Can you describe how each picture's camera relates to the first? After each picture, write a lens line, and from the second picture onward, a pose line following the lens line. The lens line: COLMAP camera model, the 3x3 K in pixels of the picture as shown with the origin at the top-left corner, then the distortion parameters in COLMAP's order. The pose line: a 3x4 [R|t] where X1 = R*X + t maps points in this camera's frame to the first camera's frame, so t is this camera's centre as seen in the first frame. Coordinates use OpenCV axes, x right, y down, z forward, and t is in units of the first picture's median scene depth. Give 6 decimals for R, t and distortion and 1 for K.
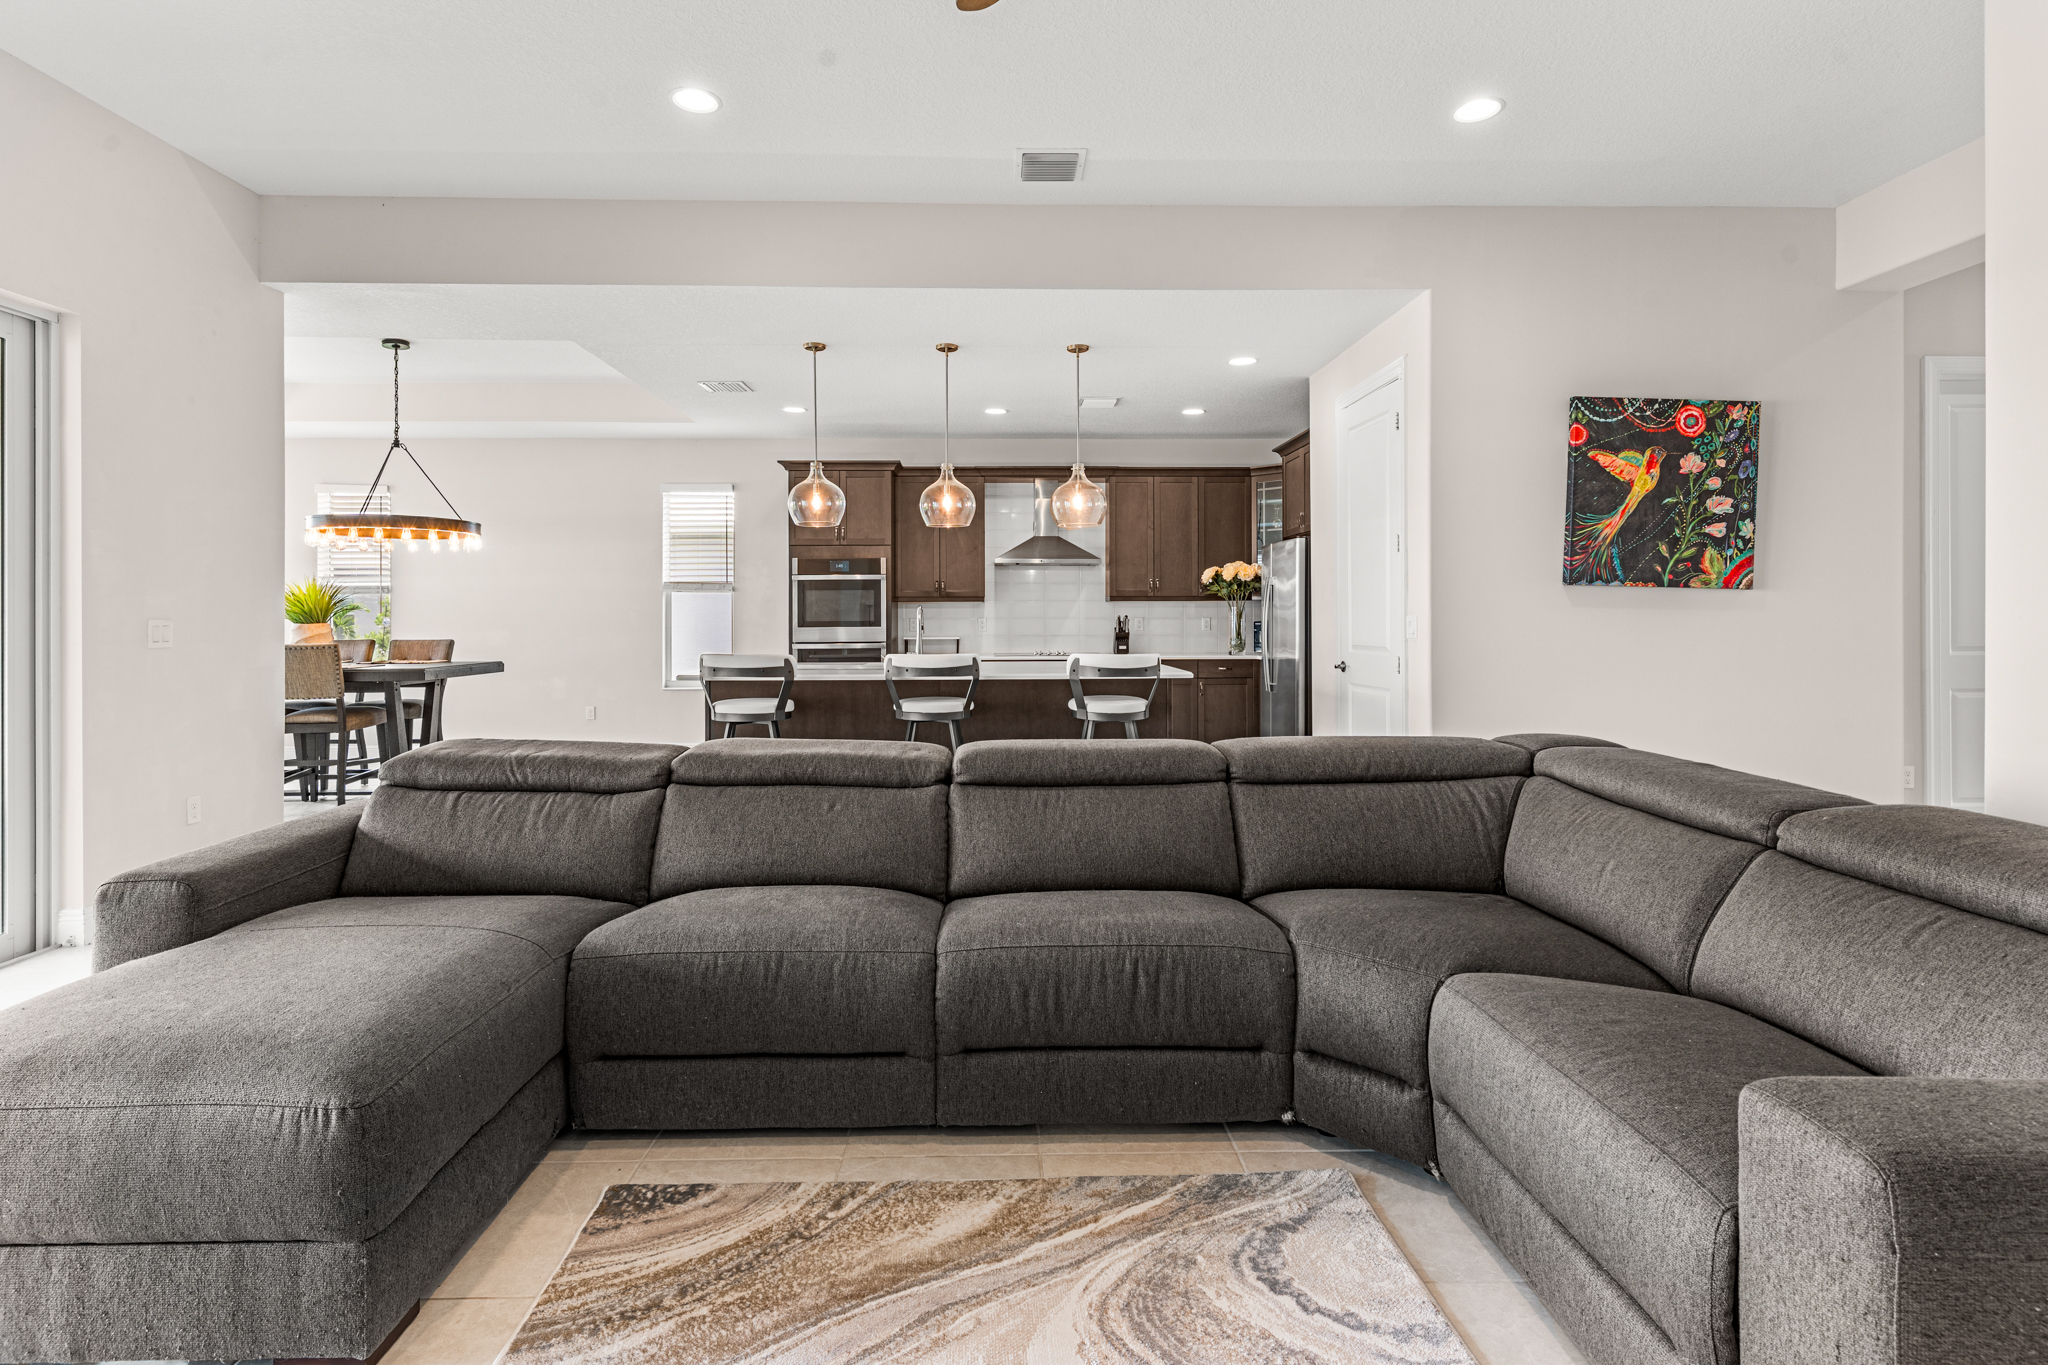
lens RADIAL K [[999.2, 0, 1013.5], [0, 999.2, 616.8], [0, 0, 1]] dist [0.003964, 0.000479]
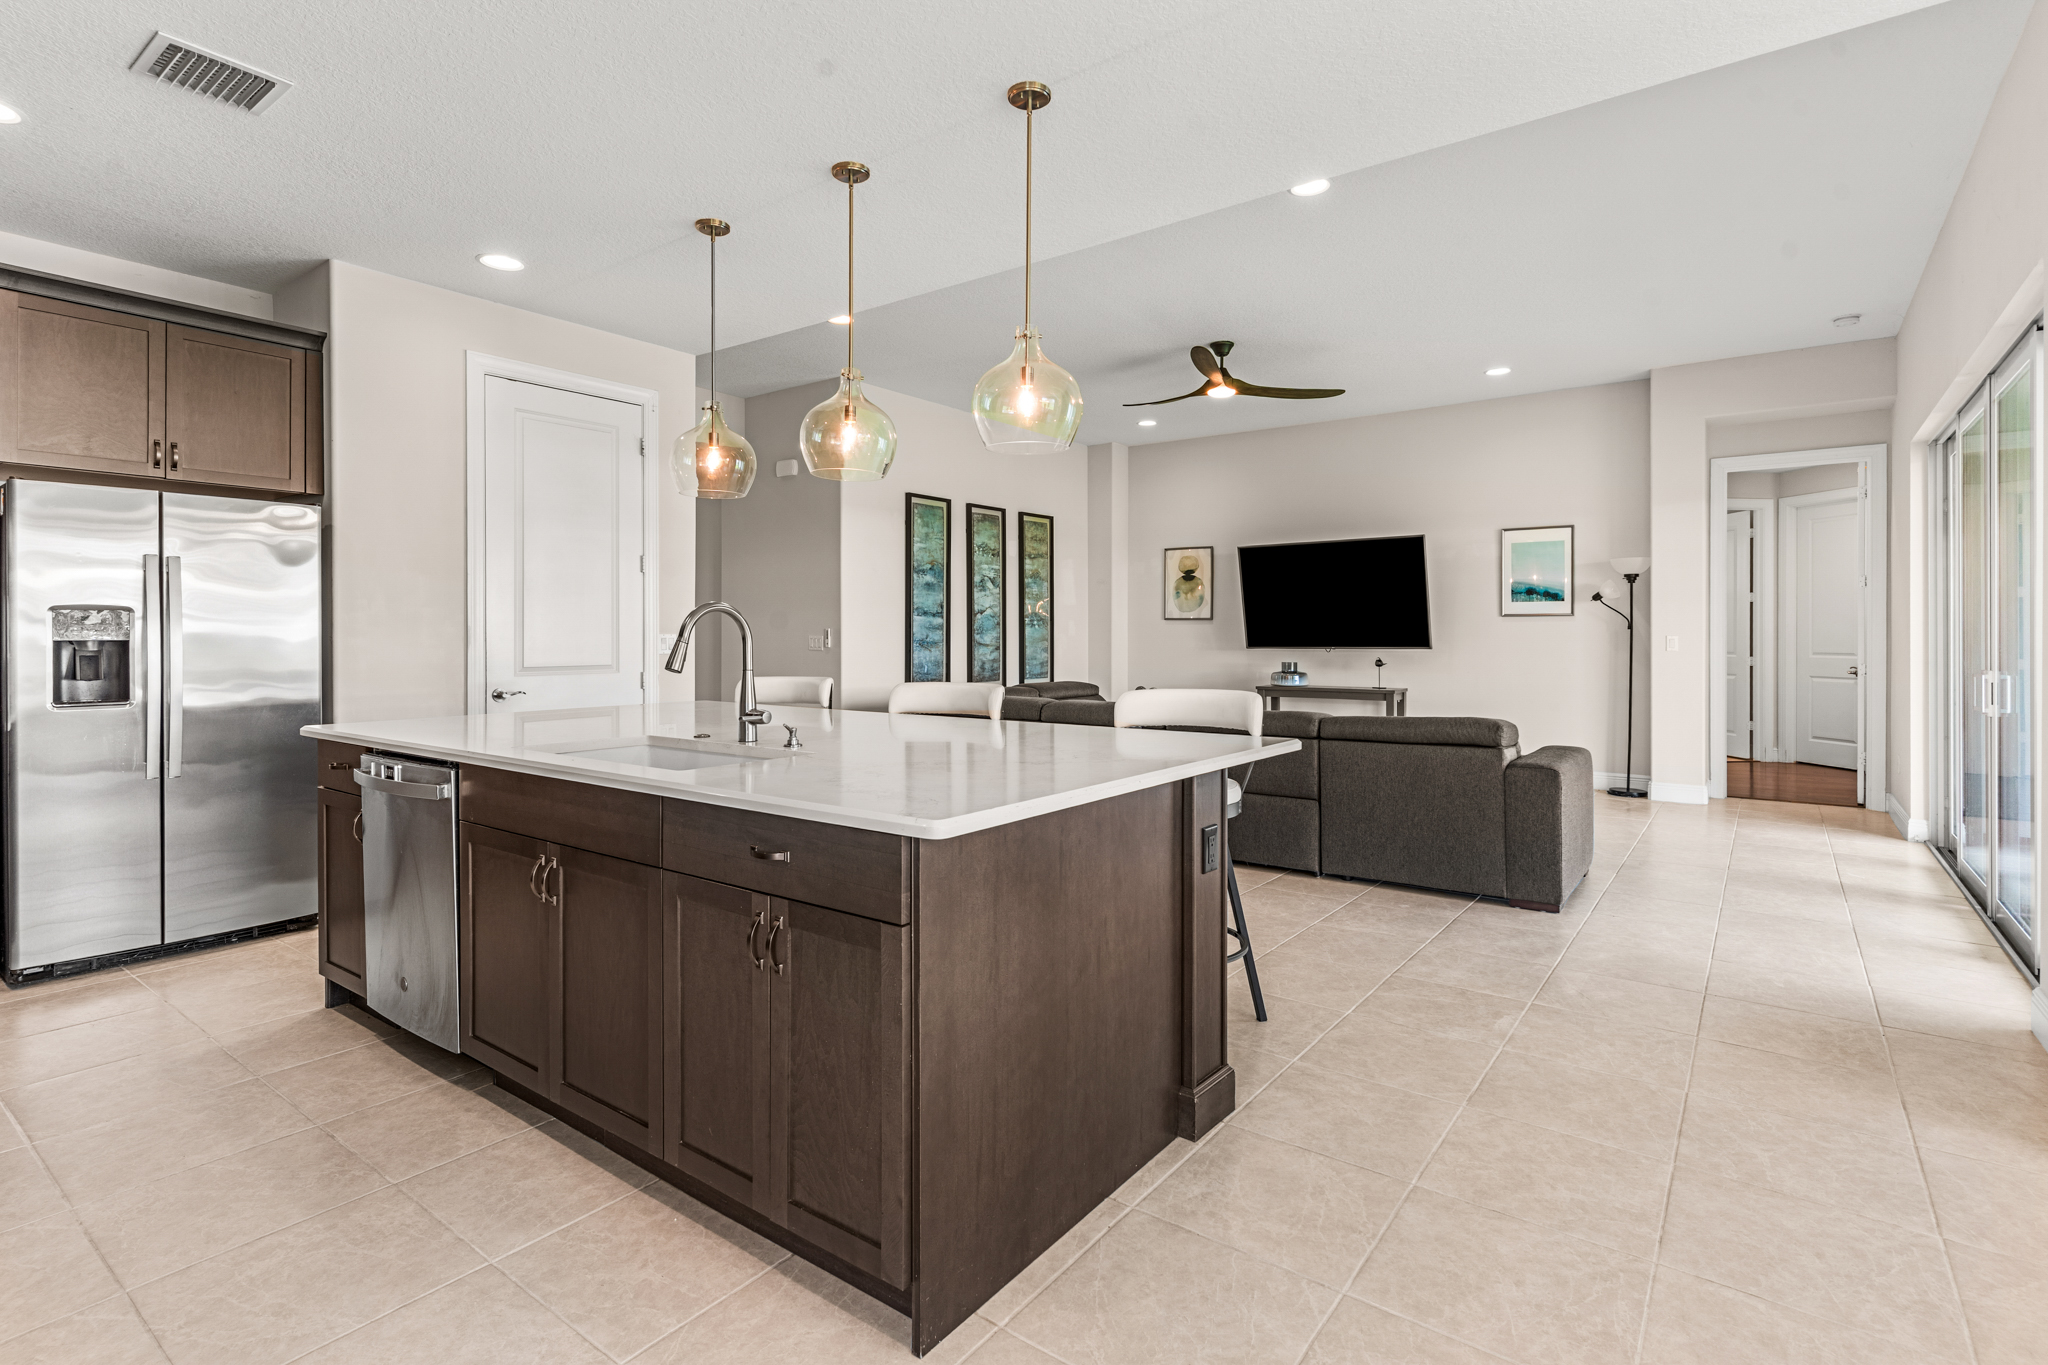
lens RADIAL K [[990.9, 0, 1022.7], [0, 990.9, 636.6], [0, 0, 1]] dist [0.004415, 0.000347]
pose [[-0.787621, 0.002115, 0.616157, -0.378641], [0.001630, 0.999998, -0.001349, 0.003267], [-0.616158, -0.000058, -0.787623, 1.044622]]
